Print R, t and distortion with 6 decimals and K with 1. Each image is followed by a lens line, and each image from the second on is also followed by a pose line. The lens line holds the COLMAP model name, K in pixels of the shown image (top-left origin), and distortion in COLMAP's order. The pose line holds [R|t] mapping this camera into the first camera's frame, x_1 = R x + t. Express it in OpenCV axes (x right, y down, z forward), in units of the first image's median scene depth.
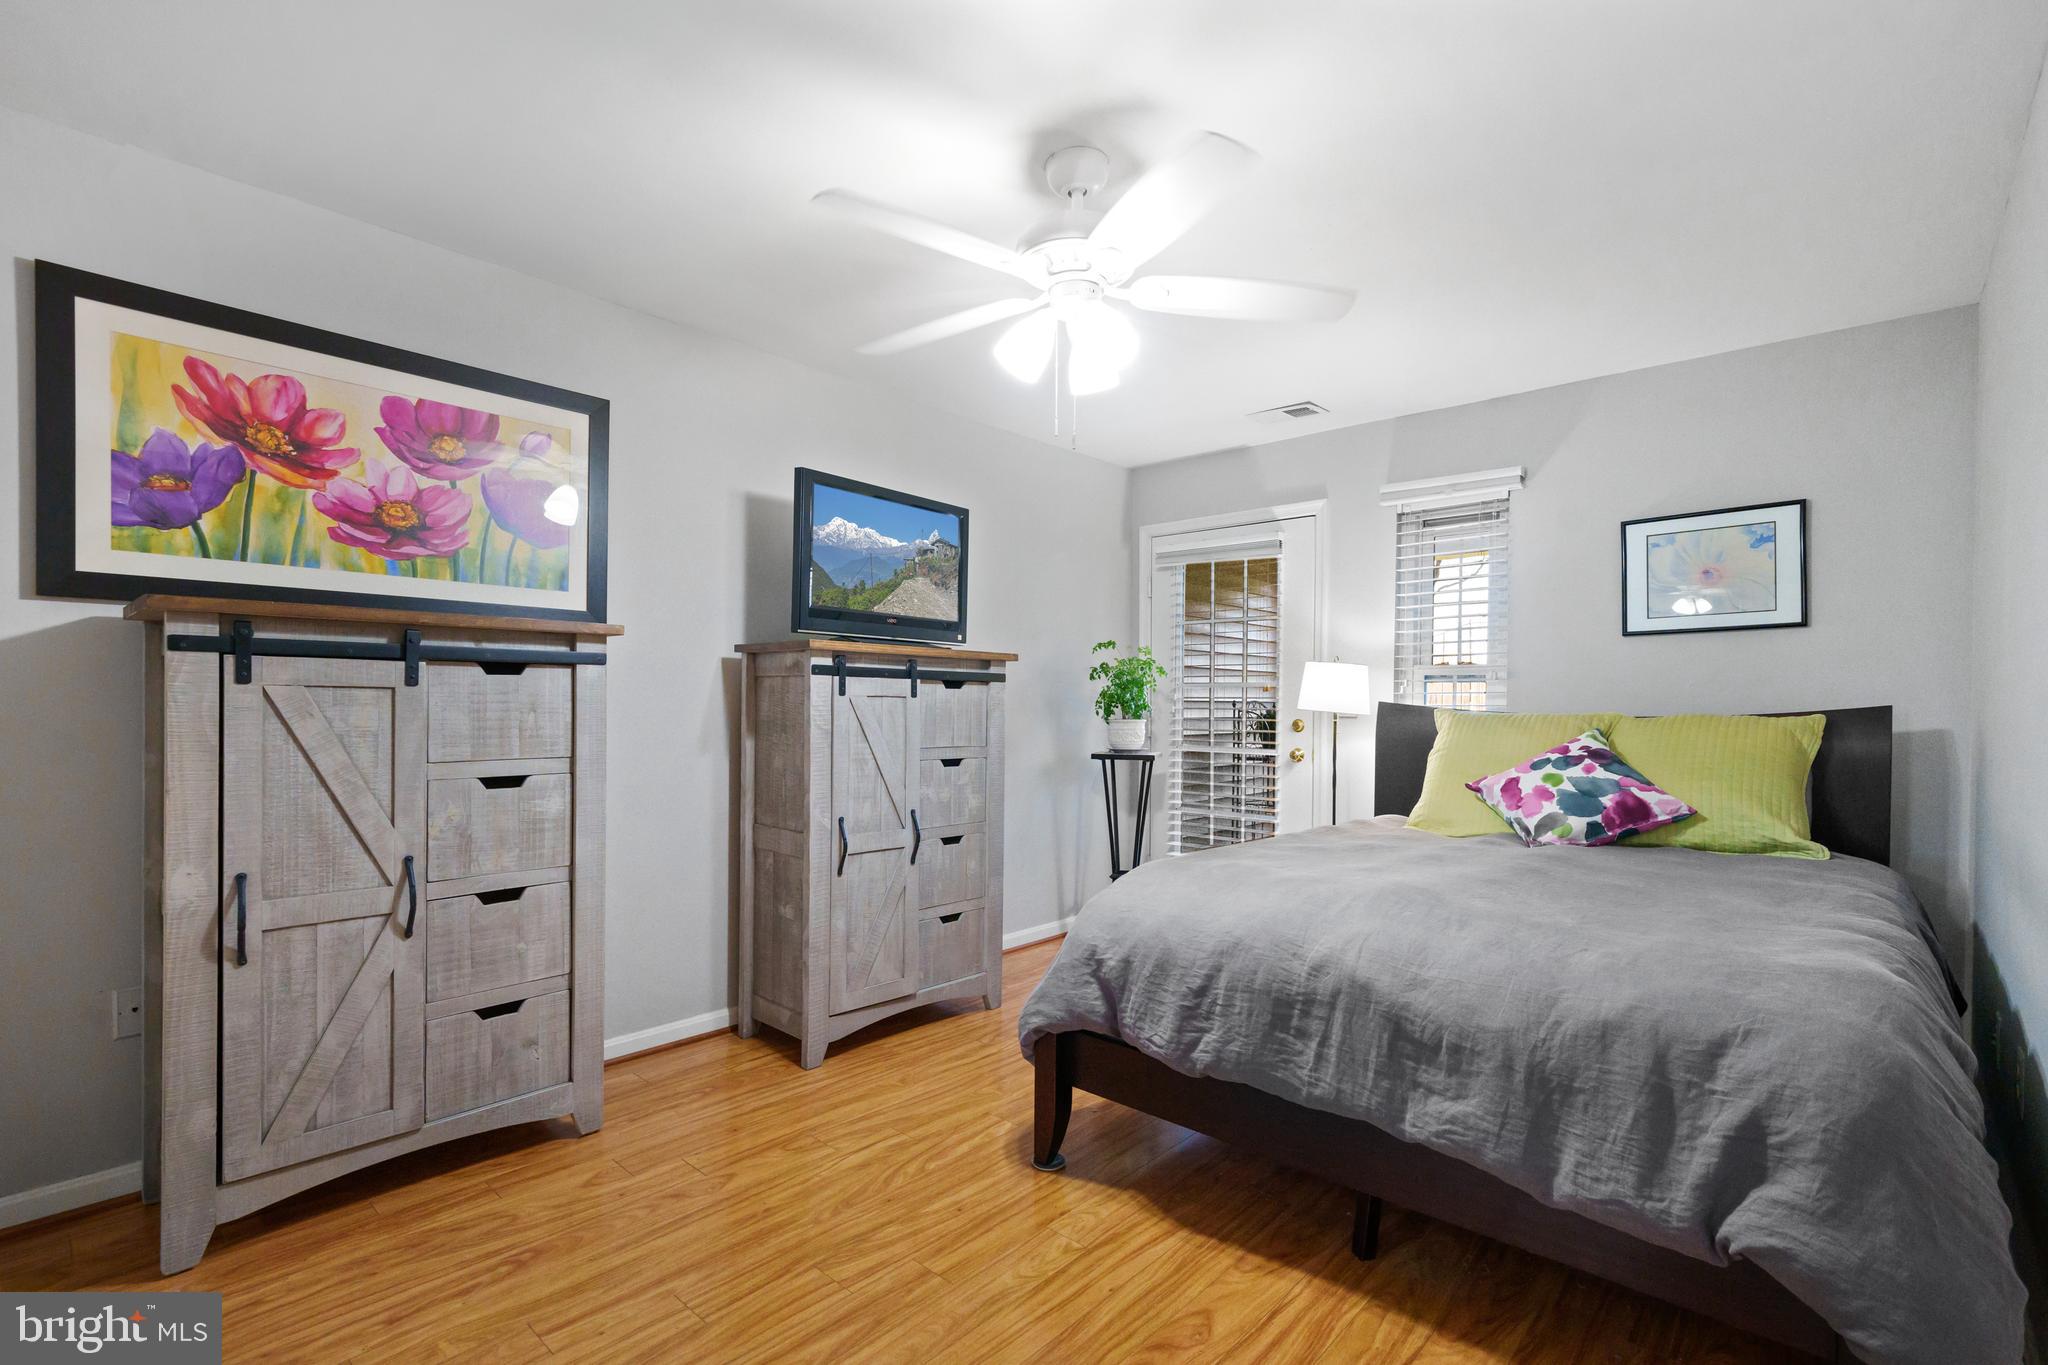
lens RADIAL K [[927.7, 0, 1029.7], [0, 927.7, 678.2], [0, 0, 1]] dist [-0.001353, 0.000647]
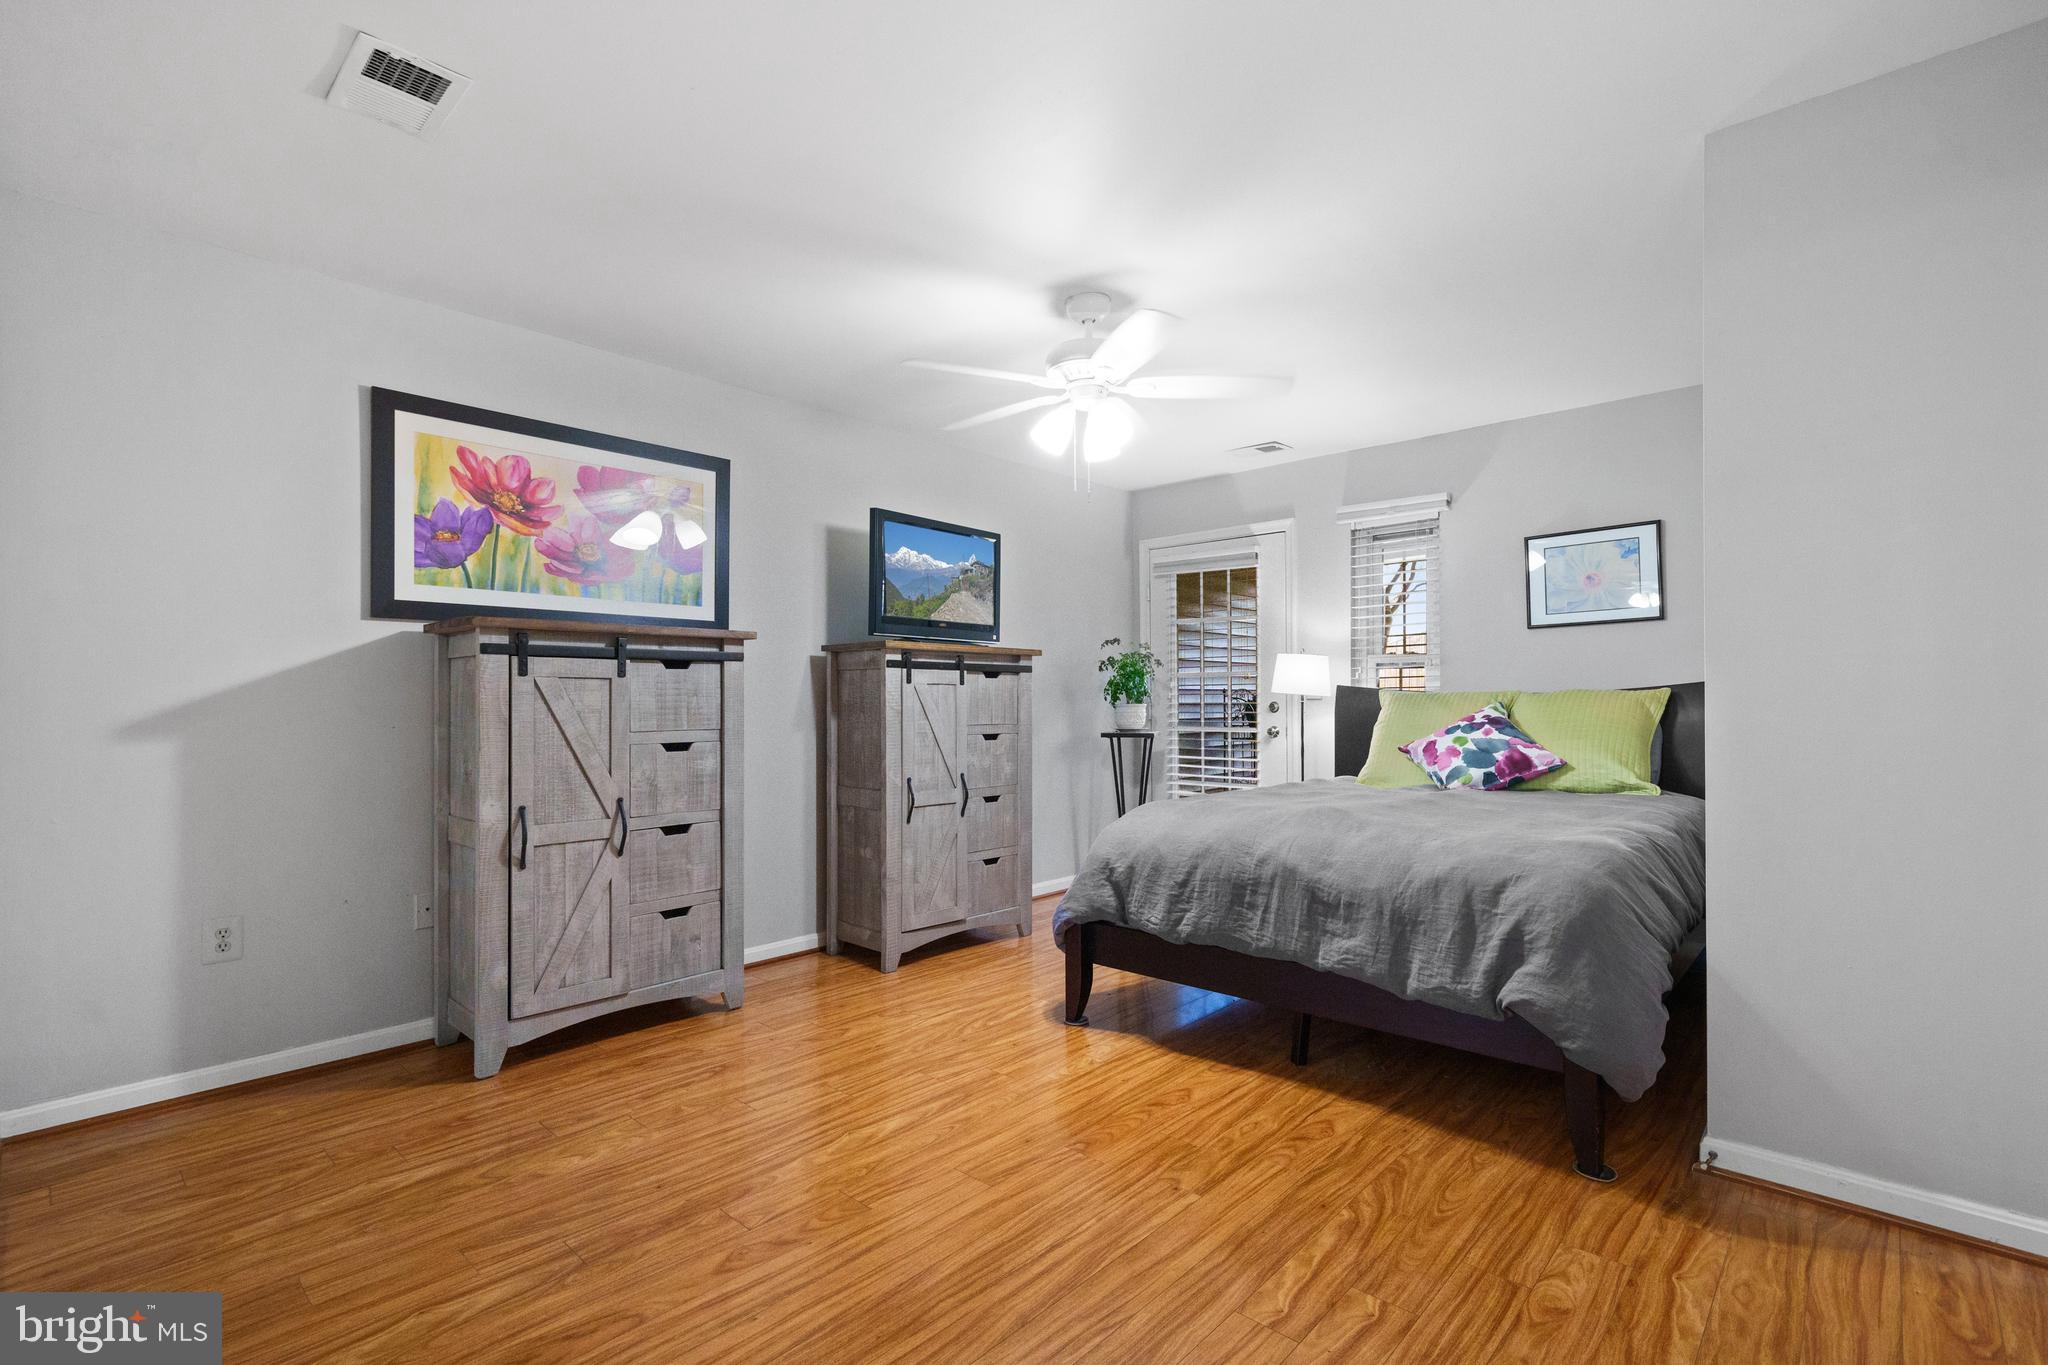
lens RADIAL K [[927.7, 0, 1023.5], [0, 927.7, 665.3], [0, 0, 1]] dist [-0.001353, 0.000647]
pose [[0.999839, -0.013323, -0.011995, -0.034698], [0.013173, 0.999835, -0.012516, 0.015066], [0.012160, 0.012356, 0.999850, -0.378849]]
